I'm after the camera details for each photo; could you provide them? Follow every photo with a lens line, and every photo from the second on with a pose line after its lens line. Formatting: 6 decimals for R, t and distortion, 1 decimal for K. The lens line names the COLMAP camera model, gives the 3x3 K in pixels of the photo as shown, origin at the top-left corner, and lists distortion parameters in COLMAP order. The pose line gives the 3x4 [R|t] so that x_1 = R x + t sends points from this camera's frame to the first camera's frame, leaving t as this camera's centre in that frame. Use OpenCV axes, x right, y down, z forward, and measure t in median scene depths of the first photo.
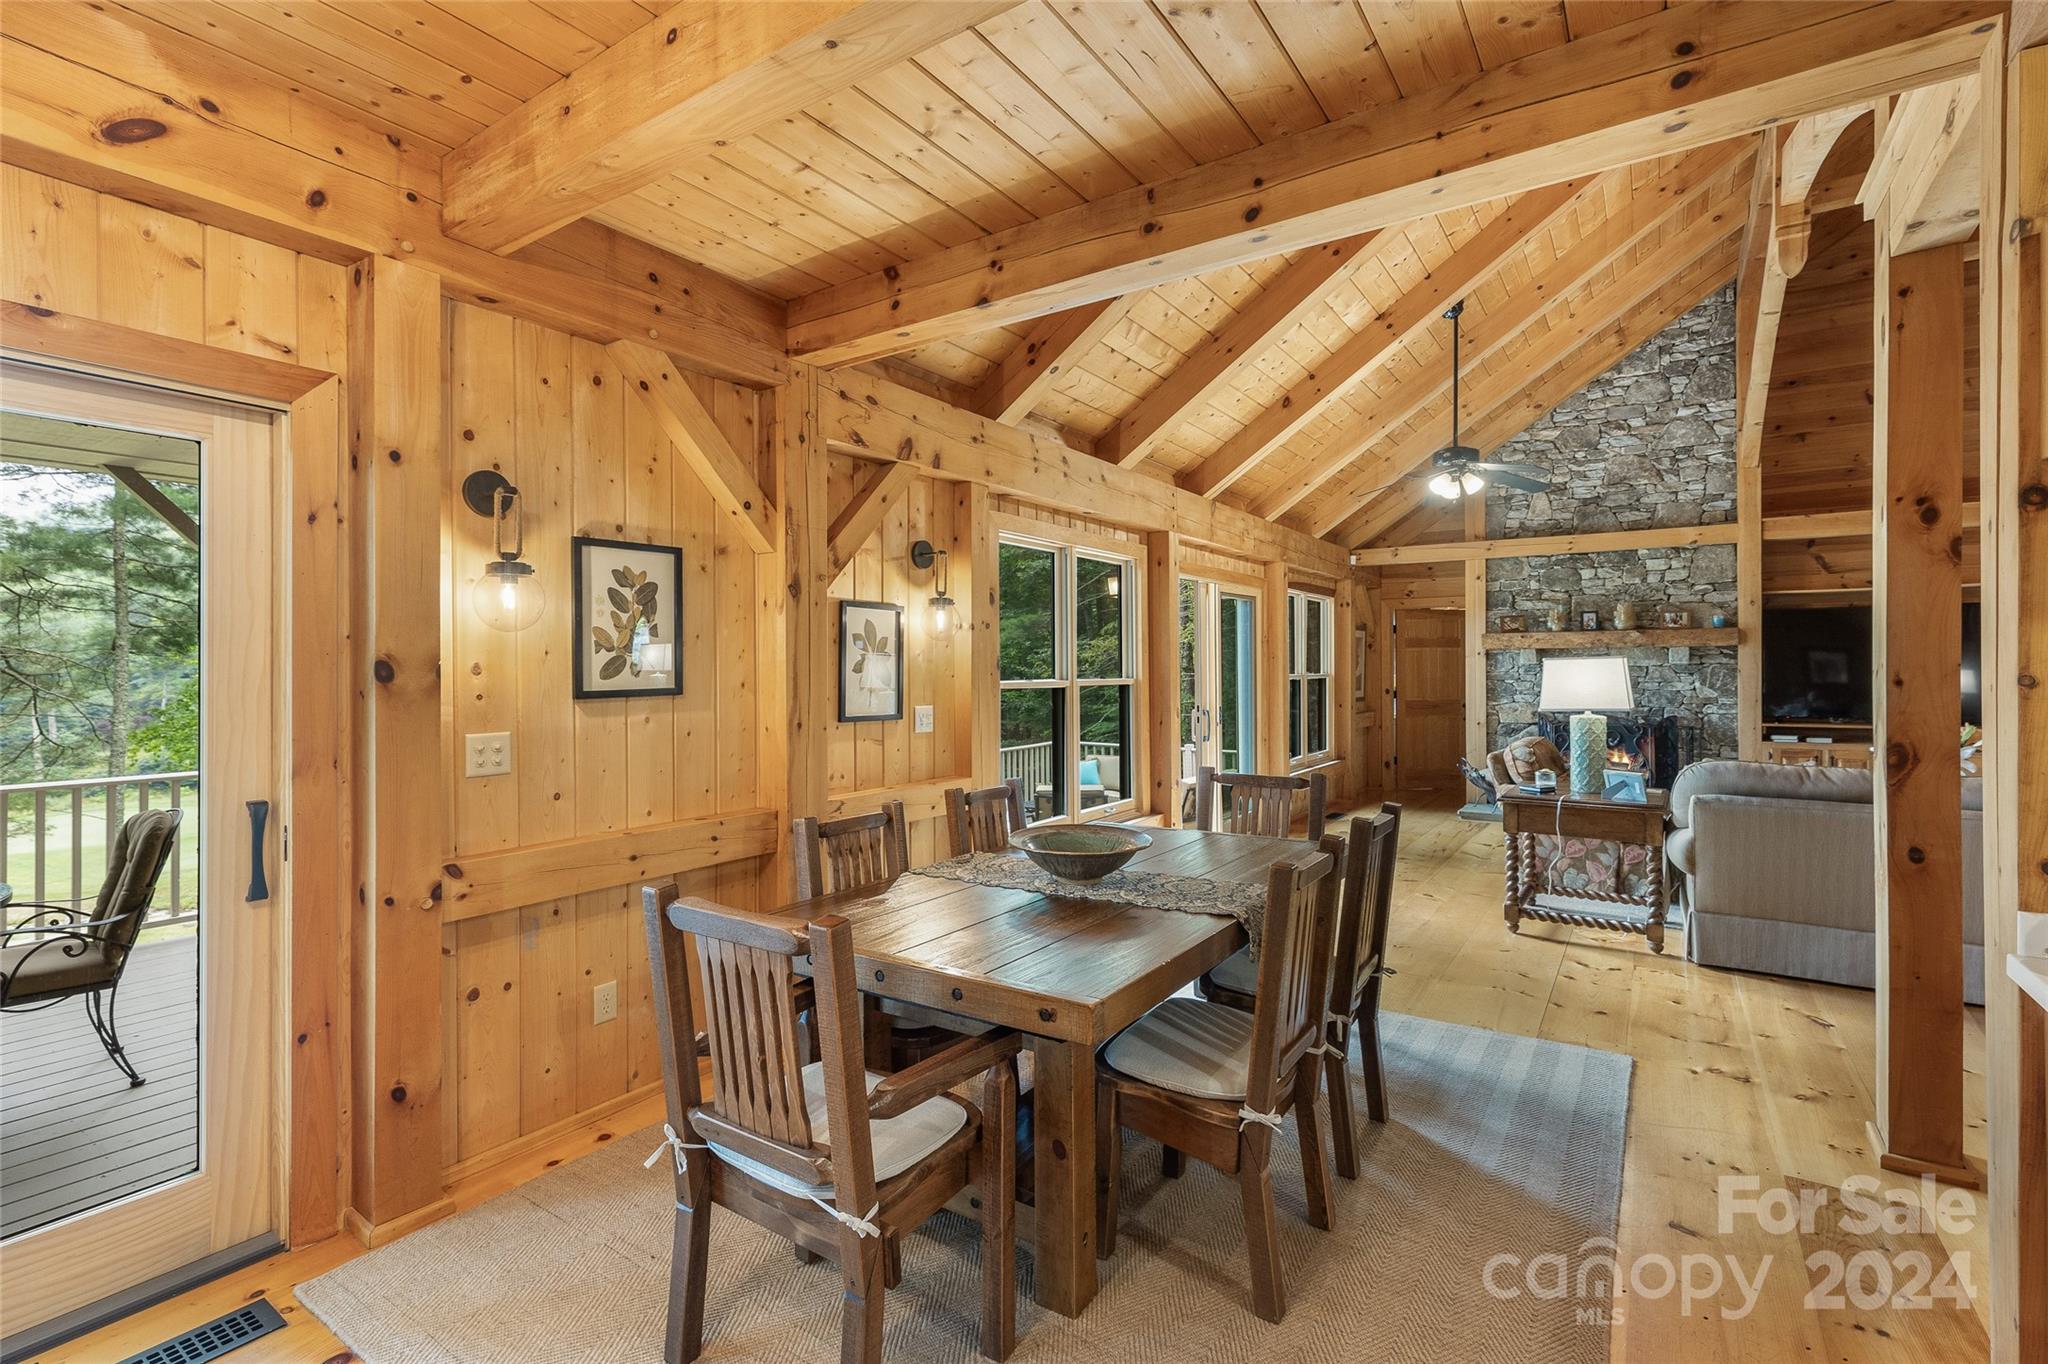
lens RADIAL K [[934.0, 0, 1028.5], [0, 934.0, 664.8], [0, 0, 1]] dist [0.003230, 0.000275]
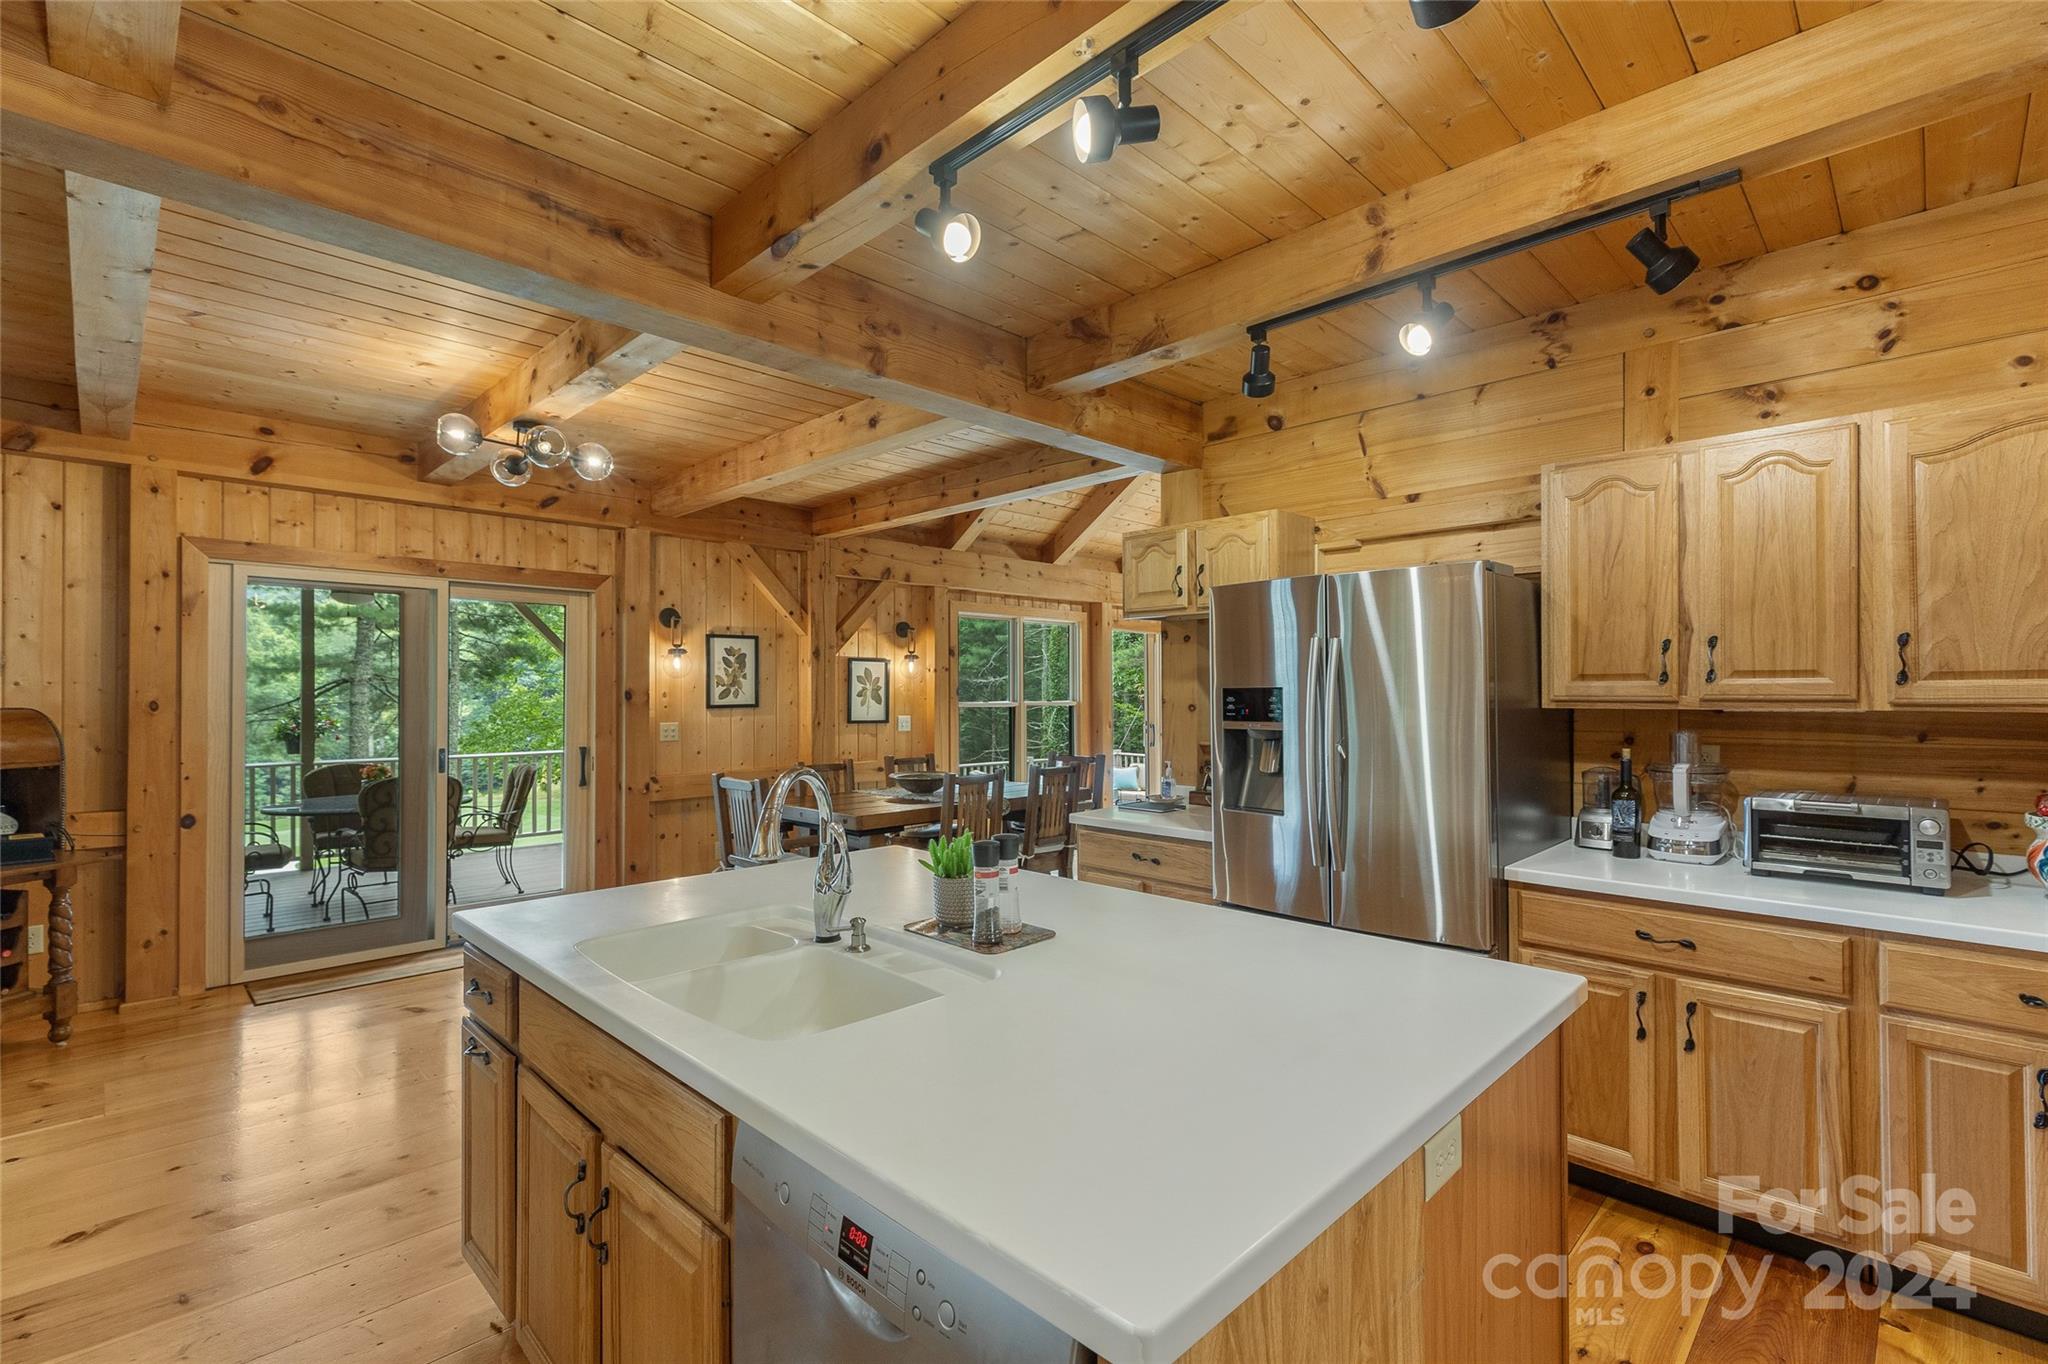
lens RADIAL K [[912.0, 0, 1032.1], [0, 912.0, 684.3], [0, 0, 1]] dist [0.002898, 0.000860]
pose [[0.983040, 0.000677, -0.183389, 0.423311], [-0.001787, 0.999981, -0.005890, -0.005361], [0.183381, 0.006118, 0.983023, -0.620010]]
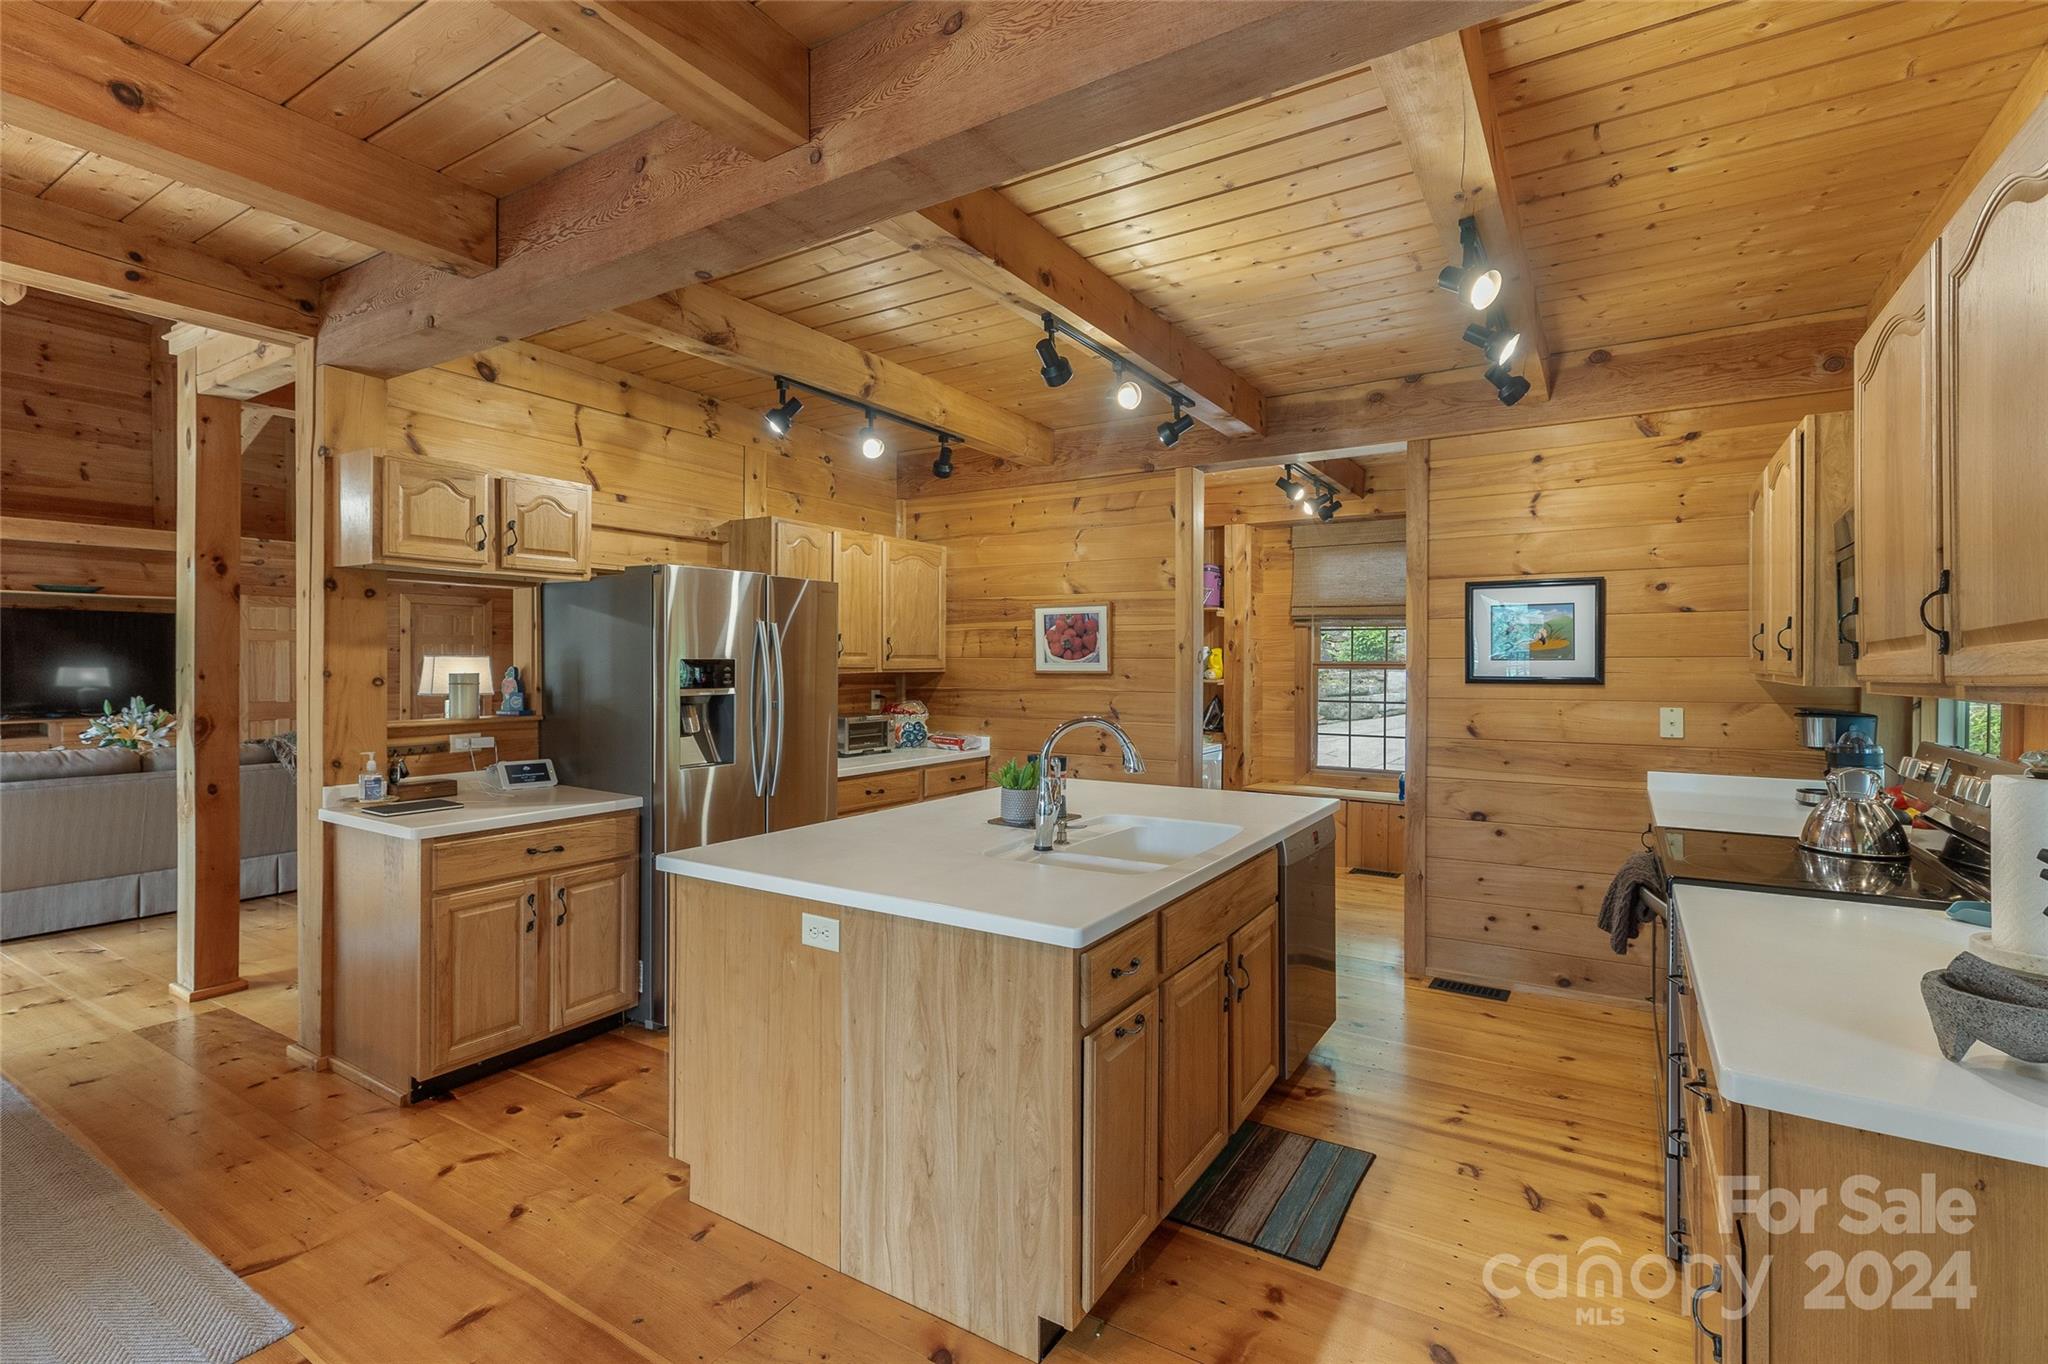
lens RADIAL K [[926.8, 0, 1042.6], [0, 926.8, 669.9], [0, 0, 1]] dist [0.002597, 0.000868]
pose [[-0.045666, -0.003556, 0.998950, -0.367751], [-0.004243, 0.999985, 0.003366, -0.001698], [-0.998948, -0.004085, -0.045680, -0.166792]]
